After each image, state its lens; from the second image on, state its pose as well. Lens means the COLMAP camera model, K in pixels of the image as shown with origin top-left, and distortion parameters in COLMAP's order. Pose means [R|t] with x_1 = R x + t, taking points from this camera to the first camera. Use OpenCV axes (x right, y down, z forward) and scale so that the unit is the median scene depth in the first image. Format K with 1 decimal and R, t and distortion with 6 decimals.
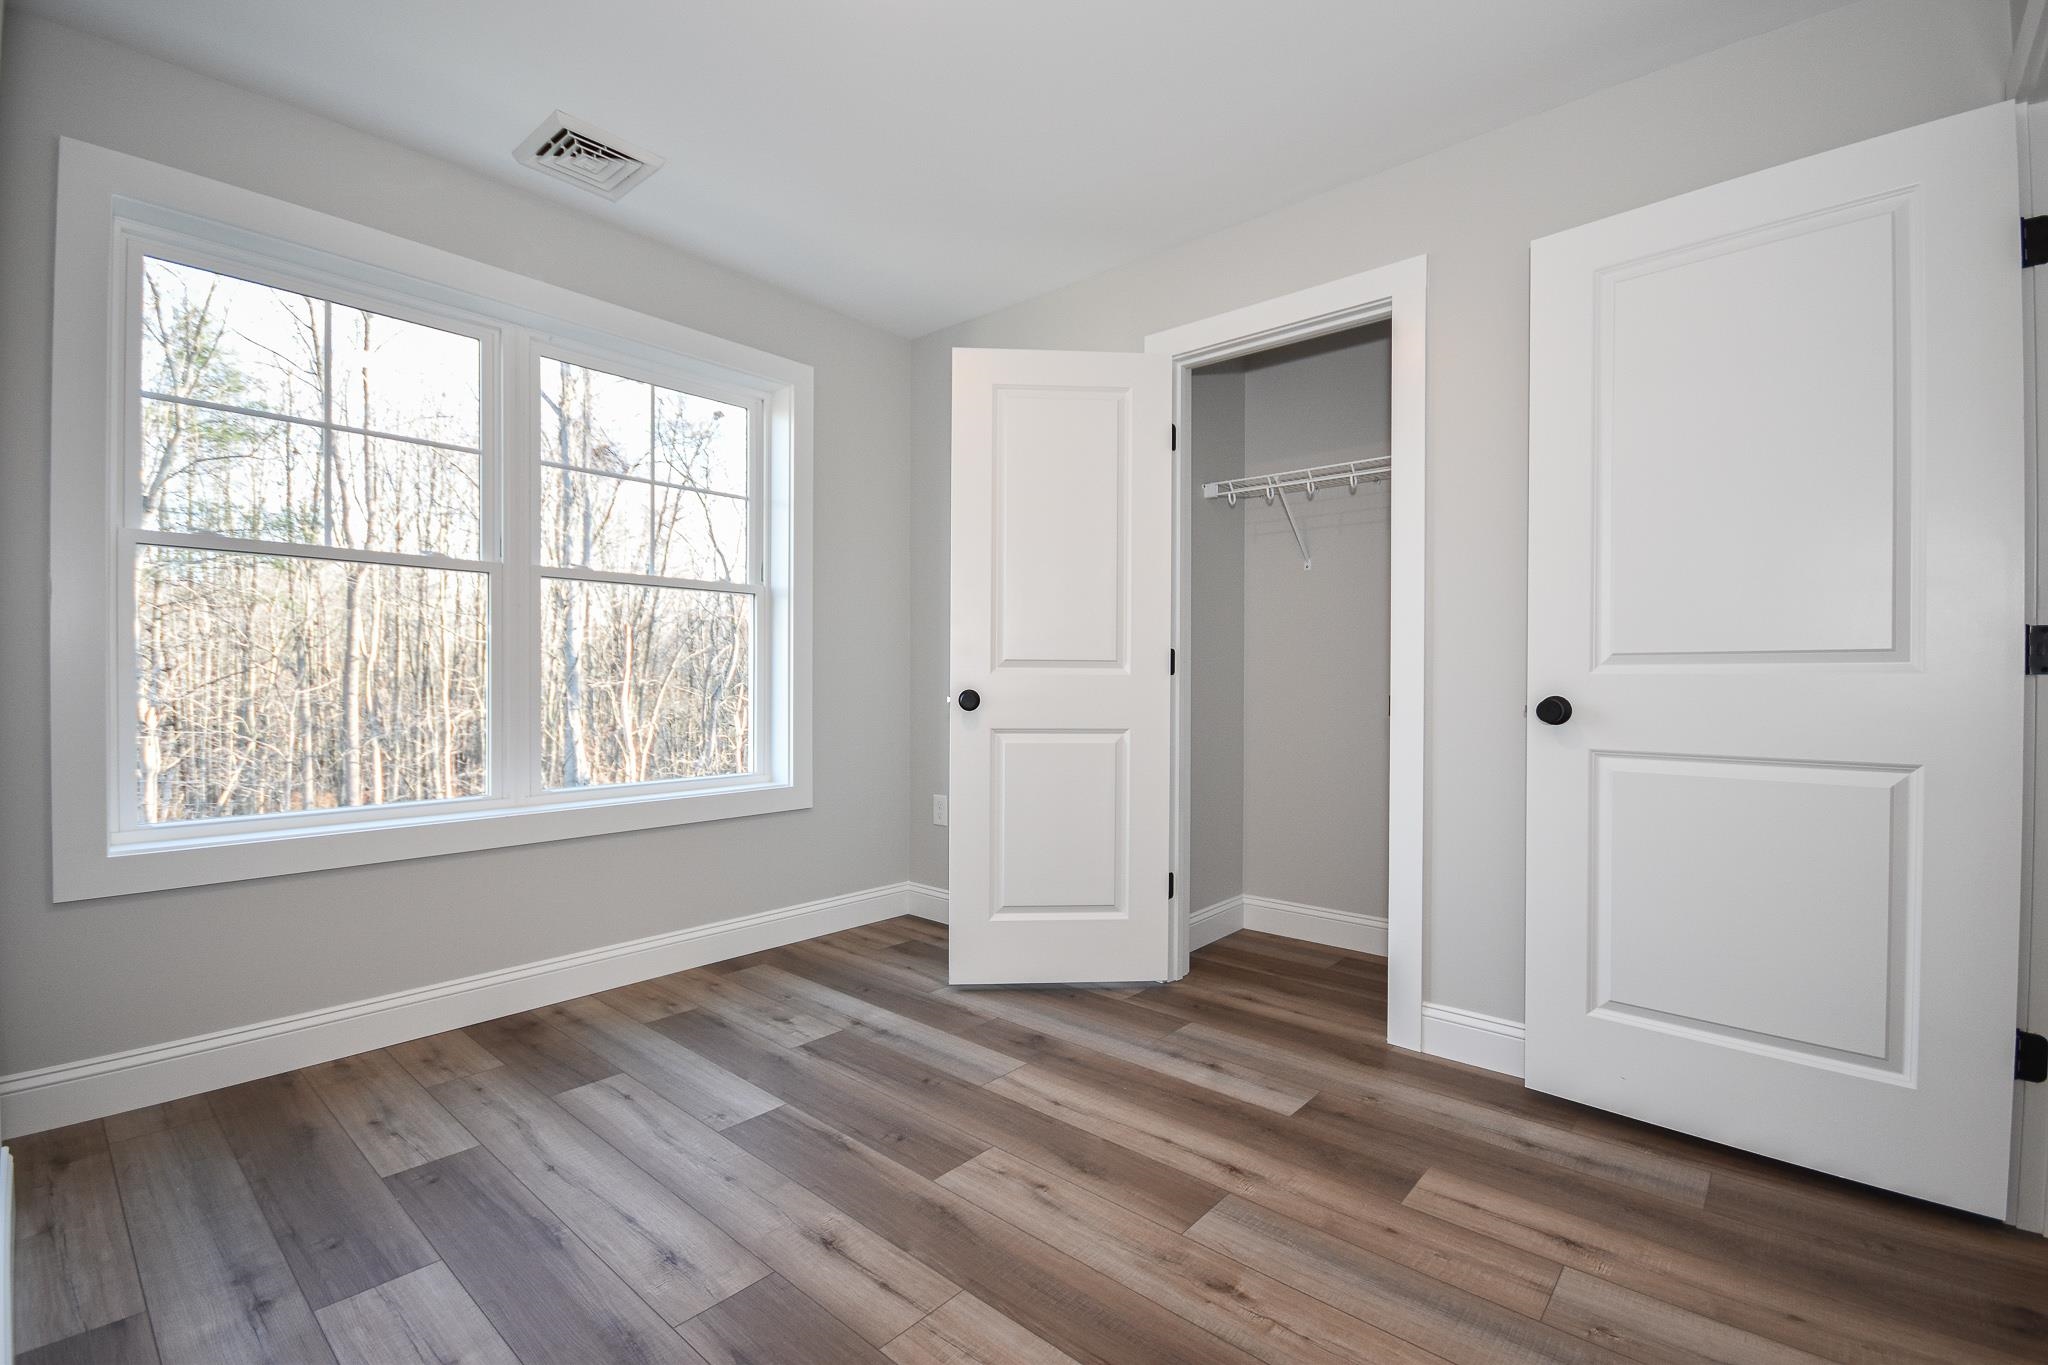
lens RADIAL K [[899.1, 0, 1026.2], [0, 899.1, 687.0], [0, 0, 1]] dist [0.005053, -0.009416]
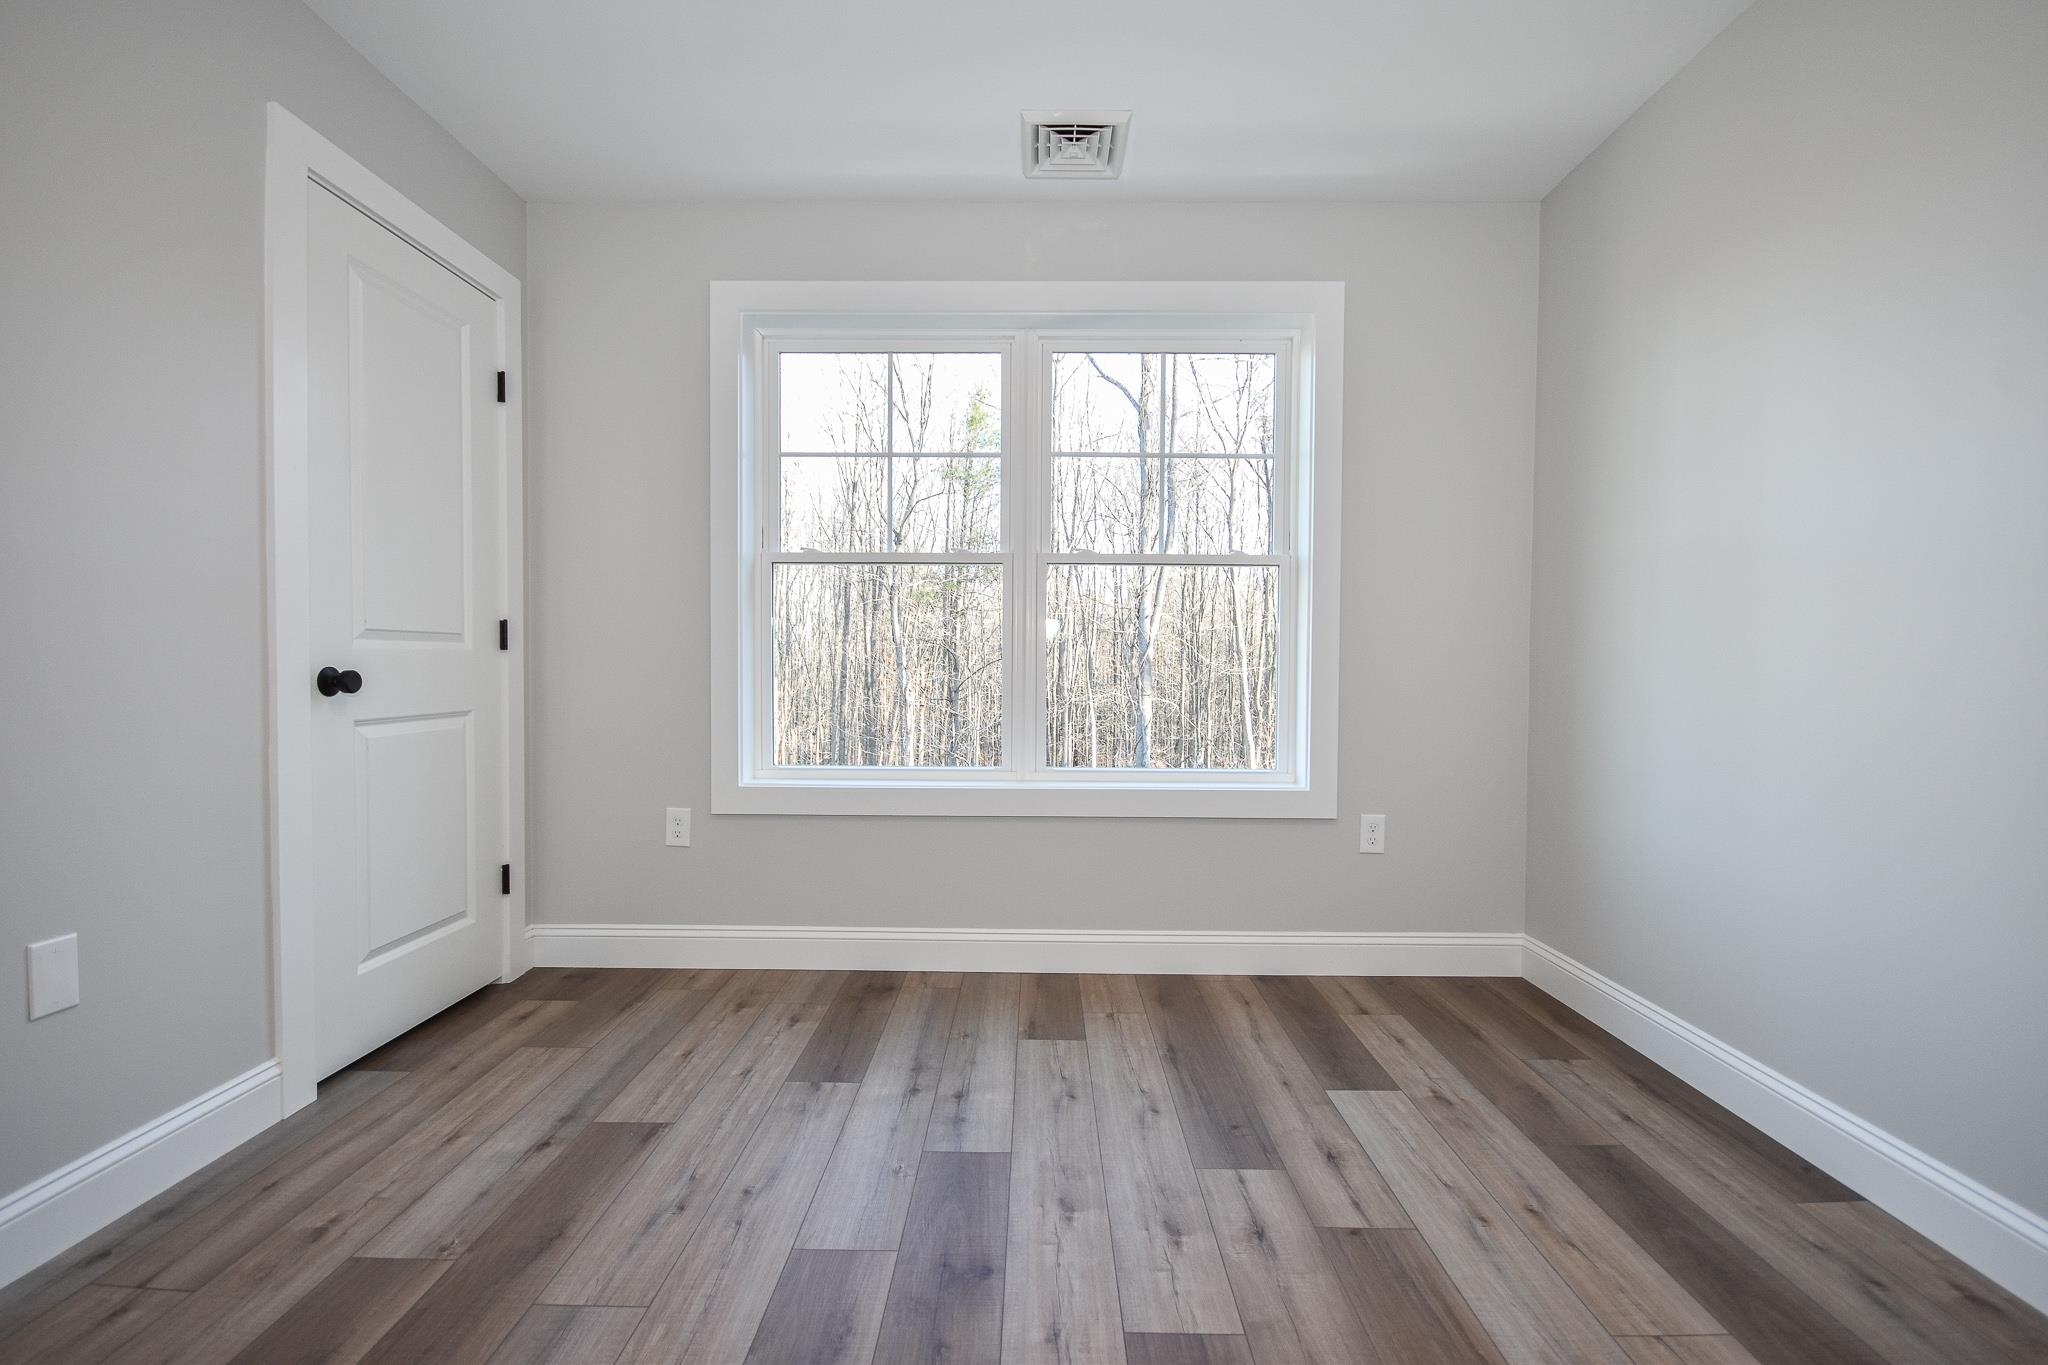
lens RADIAL K [[899.1, 0, 1026.8], [0, 899.1, 685.1], [0, 0, 1]] dist [0.005053, -0.009416]
pose [[0.658362, 0.021515, -0.752394, 0.258126], [-0.011312, 0.999761, 0.018690, -0.000576], [0.752616, -0.003793, 0.658448, 0.315070]]
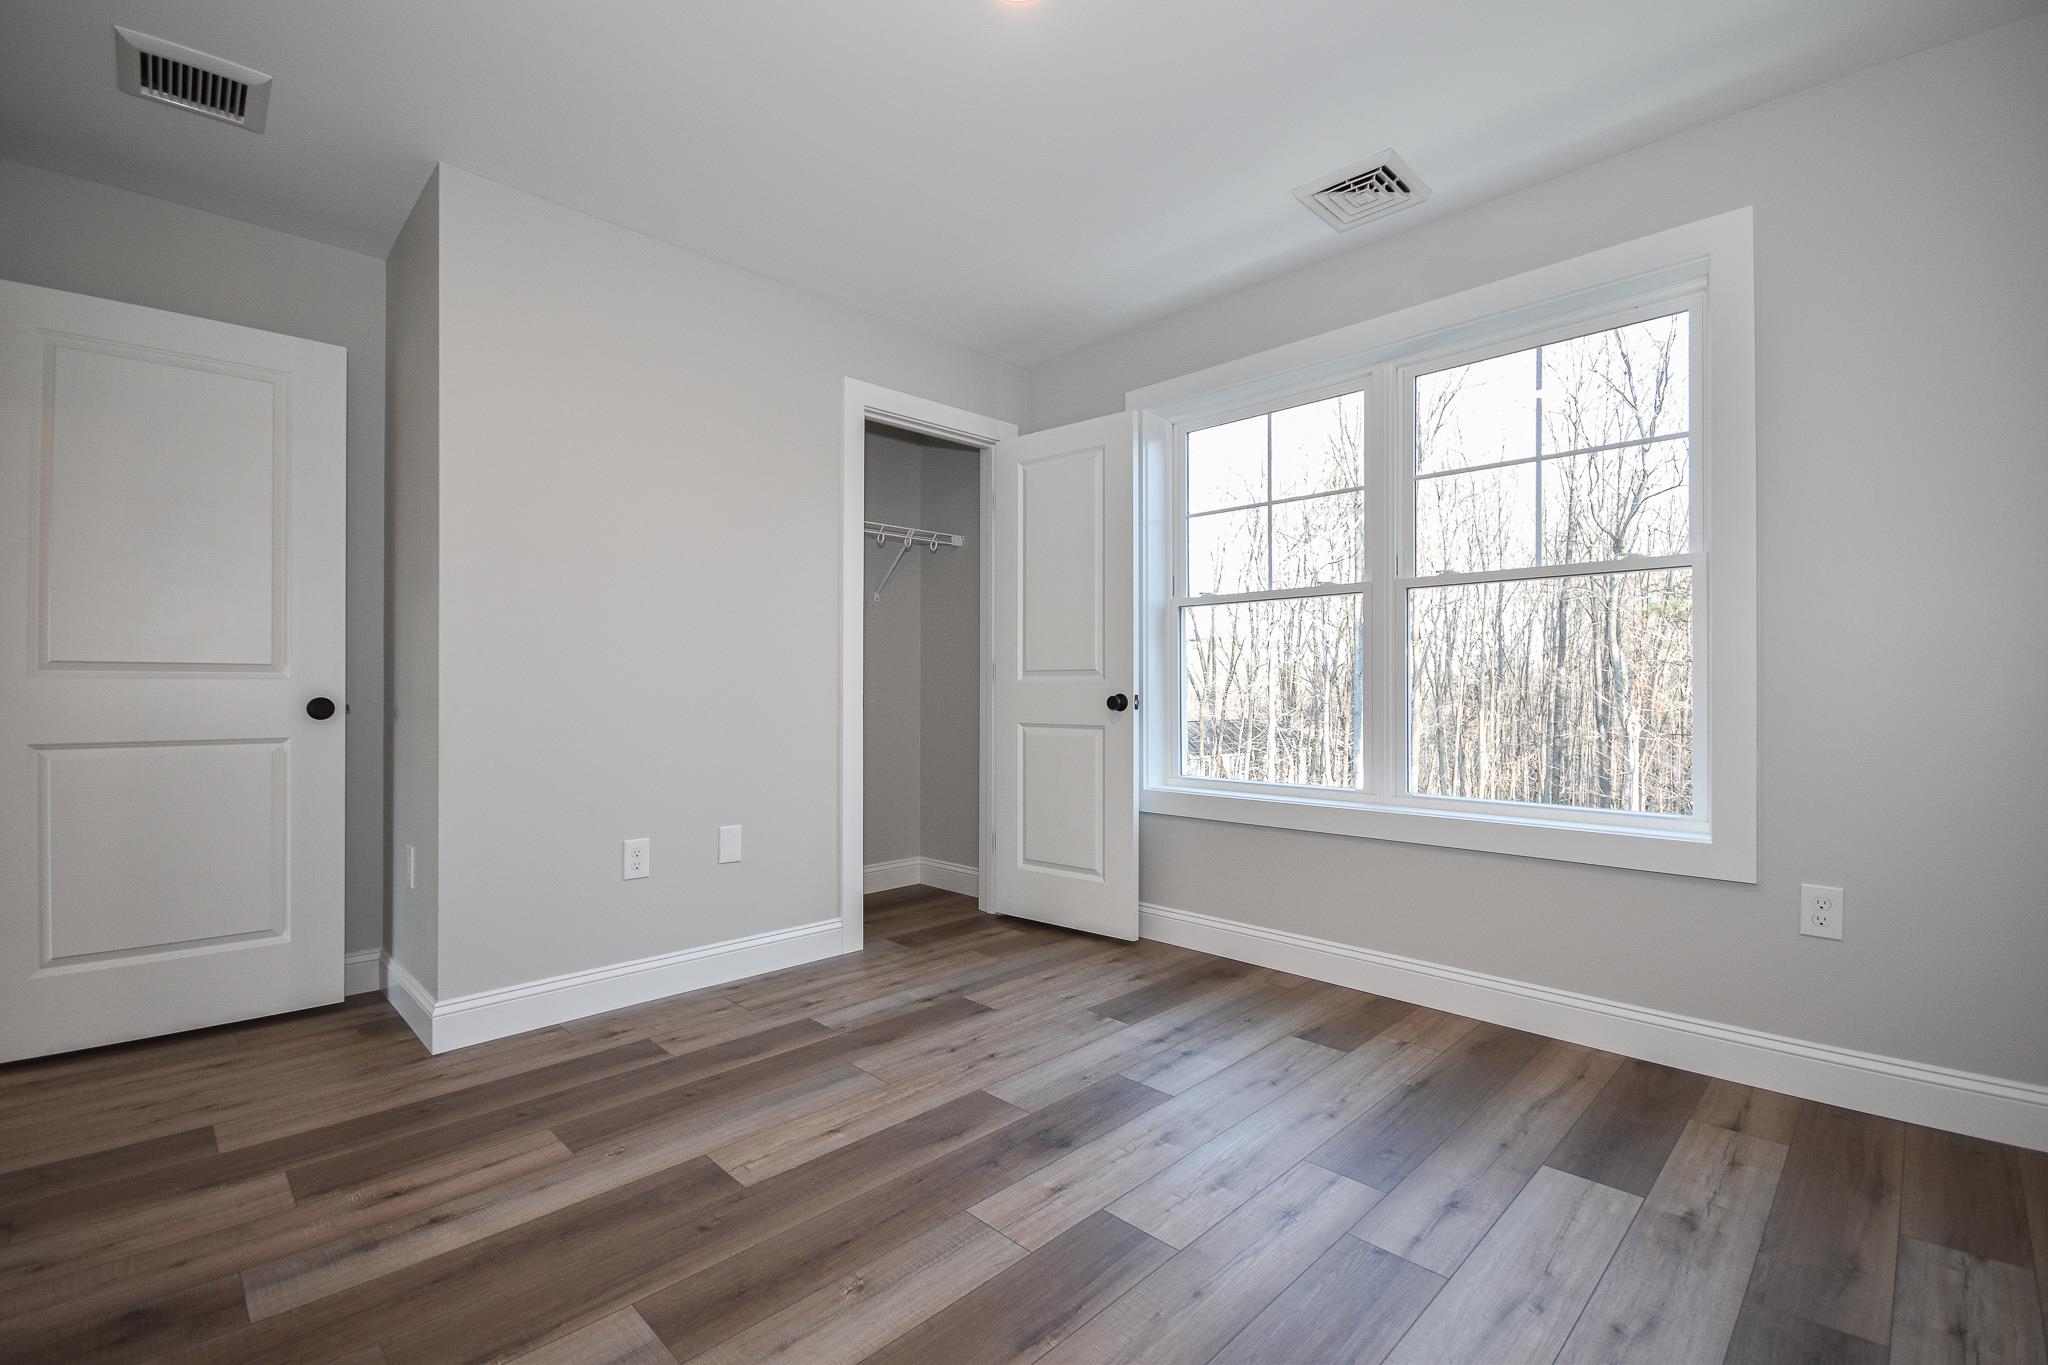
lens RADIAL K [[899.1, 0, 1023.2], [0, 899.1, 686.2], [0, 0, 1]] dist [0.005053, -0.009416]
pose [[-0.060384, -0.004962, -0.998163, 0.578362], [-0.005755, 0.999973, -0.004623, -0.001738], [0.998159, 0.005465, -0.060411, 0.672232]]
